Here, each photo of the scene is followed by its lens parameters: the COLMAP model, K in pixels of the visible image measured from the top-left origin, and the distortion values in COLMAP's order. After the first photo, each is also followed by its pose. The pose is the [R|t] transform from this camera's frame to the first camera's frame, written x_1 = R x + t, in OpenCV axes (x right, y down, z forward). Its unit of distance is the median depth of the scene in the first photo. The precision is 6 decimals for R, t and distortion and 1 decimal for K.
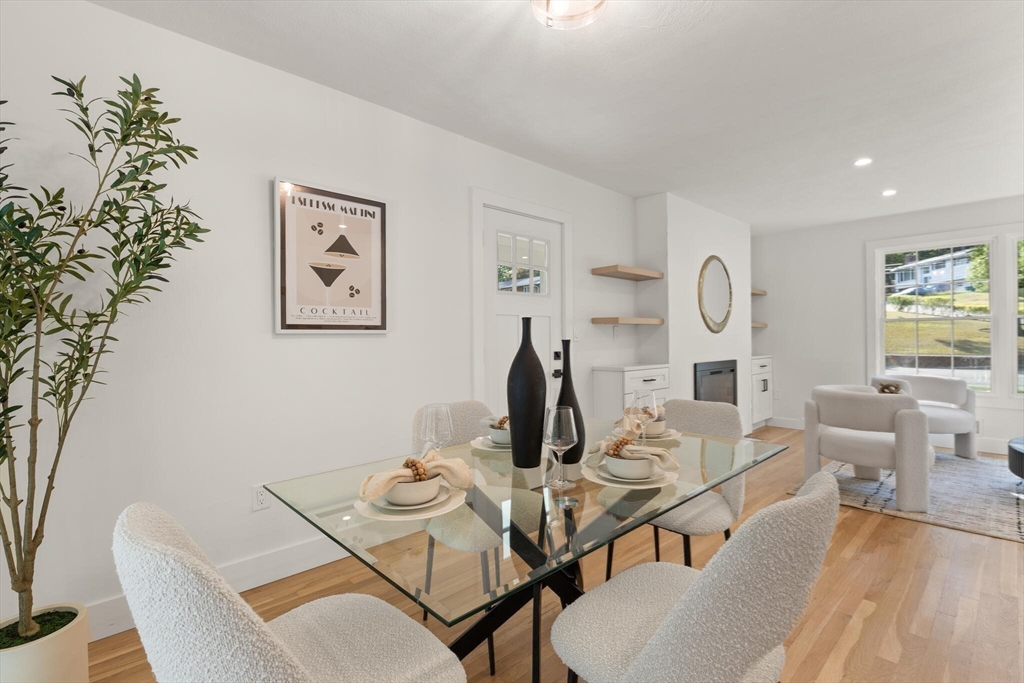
lens RADIAL K [[472.7, 0, 510.7], [0, 472.7, 336.0], [0, 0, 1]] dist [0.000961, -0.000069]
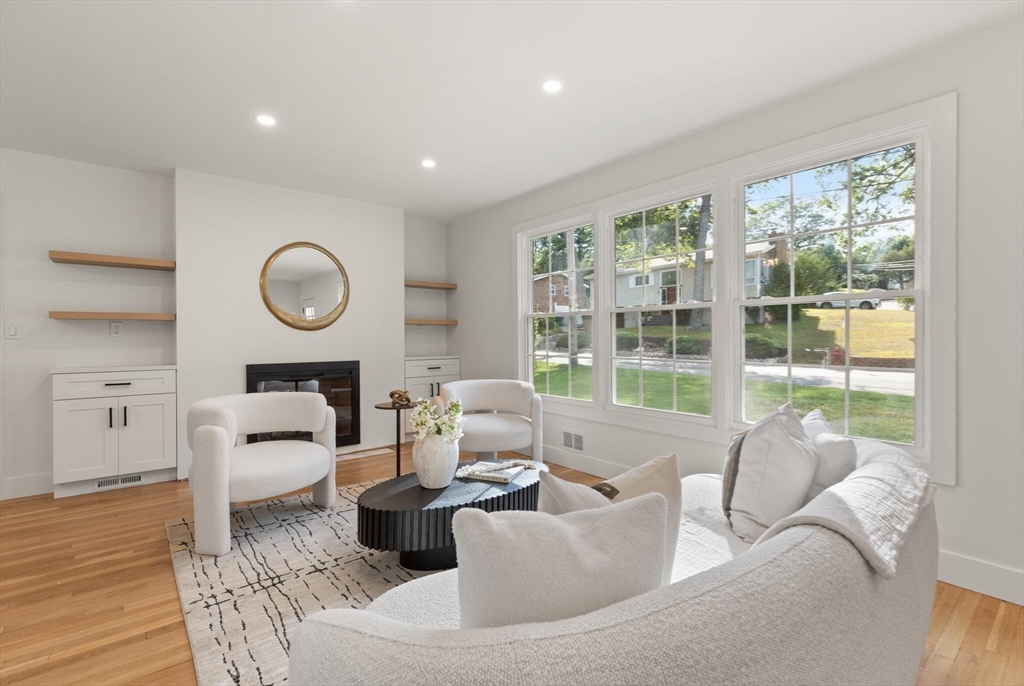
lens RADIAL K [[463.5, 0, 514.1], [0, 463.5, 340.5], [0, 0, 1]] dist [0.001351, -0.000437]
pose [[0.997321, 0.008092, -0.072702, 1.018320], [-0.007125, 0.999883, 0.013559, -0.002300], [0.072804, -0.013004, 0.997262, 0.189808]]
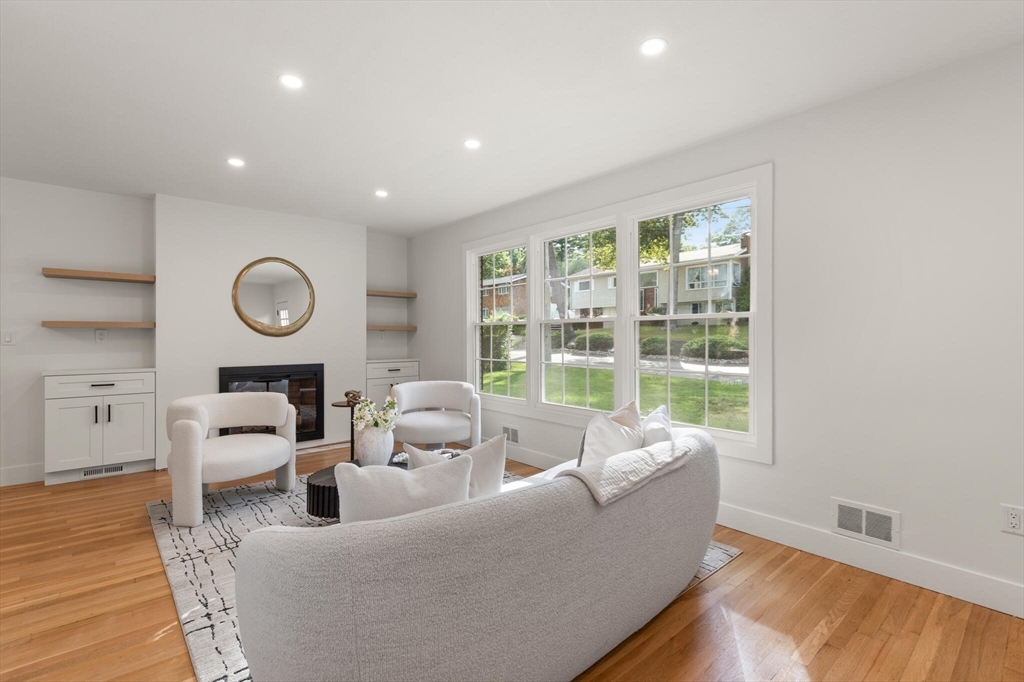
lens RADIAL K [[466.4, 0, 514.8], [0, 466.4, 337.9], [0, 0, 1]] dist [0.000316, -0.000465]
pose [[0.999204, 0.012098, -0.038002, 1.118327], [-0.011737, 0.999884, 0.009708, -0.021705], [0.038115, -0.009254, 0.999231, 0.056526]]
